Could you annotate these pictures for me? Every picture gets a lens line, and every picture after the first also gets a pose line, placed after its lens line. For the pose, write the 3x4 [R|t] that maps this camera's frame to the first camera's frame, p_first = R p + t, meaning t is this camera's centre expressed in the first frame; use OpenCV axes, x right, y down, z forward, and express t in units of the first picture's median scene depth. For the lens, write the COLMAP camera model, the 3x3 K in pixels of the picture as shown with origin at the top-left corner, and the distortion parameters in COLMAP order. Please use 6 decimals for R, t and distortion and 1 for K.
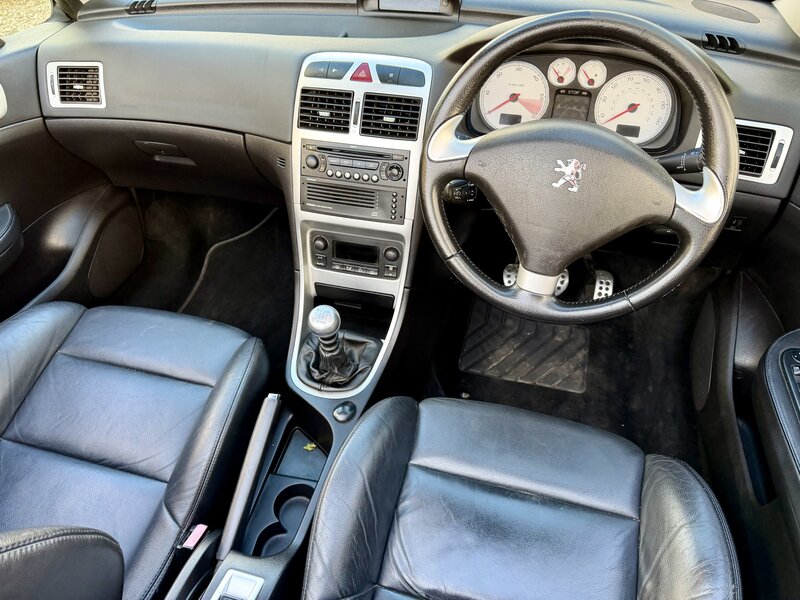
lens RADIAL K [[567.8, 0, 400.0], [0, 567.8, 300.0], [0, 0, 1]] dist [0.022015, -0.022238]
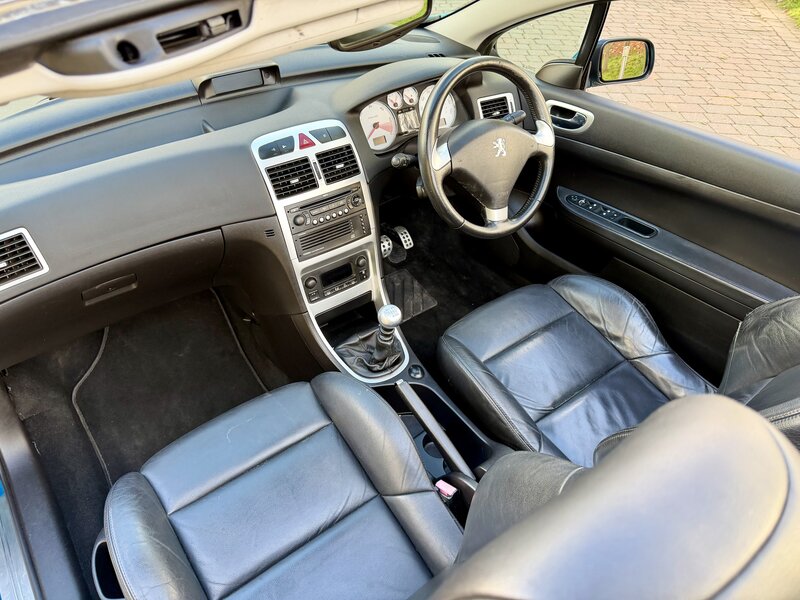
lens RADIAL K [[547.7, 0, 395.0], [0, 547.7, 295.4], [0, 0, 1]] dist [0.067504, -0.076327]
pose [[0.610480, -0.483041, 0.627683, -0.857457], [0.499342, 0.849885, 0.168383, -0.202685], [-0.614794, 0.210634, 0.760041, 0.002074]]
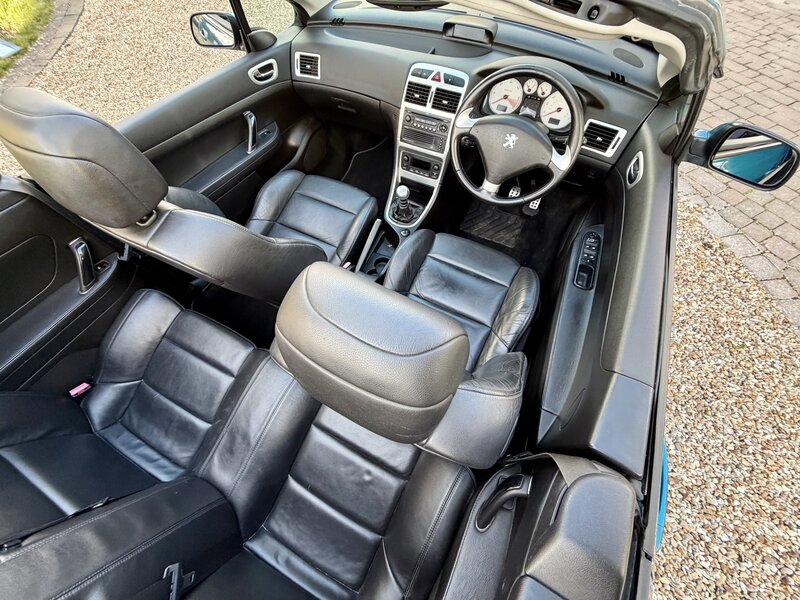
lens RADIAL K [[318.6, 0, 395.3], [0, 318.6, 299.7], [0, 0, 1]] dist [-0.002802, -0.000073]
pose [[0.978362, 0.180078, -0.101877, 0.053863], [-0.140827, 0.940336, 0.309735, 0.048675], [0.151575, -0.288686, 0.945349, -0.411607]]
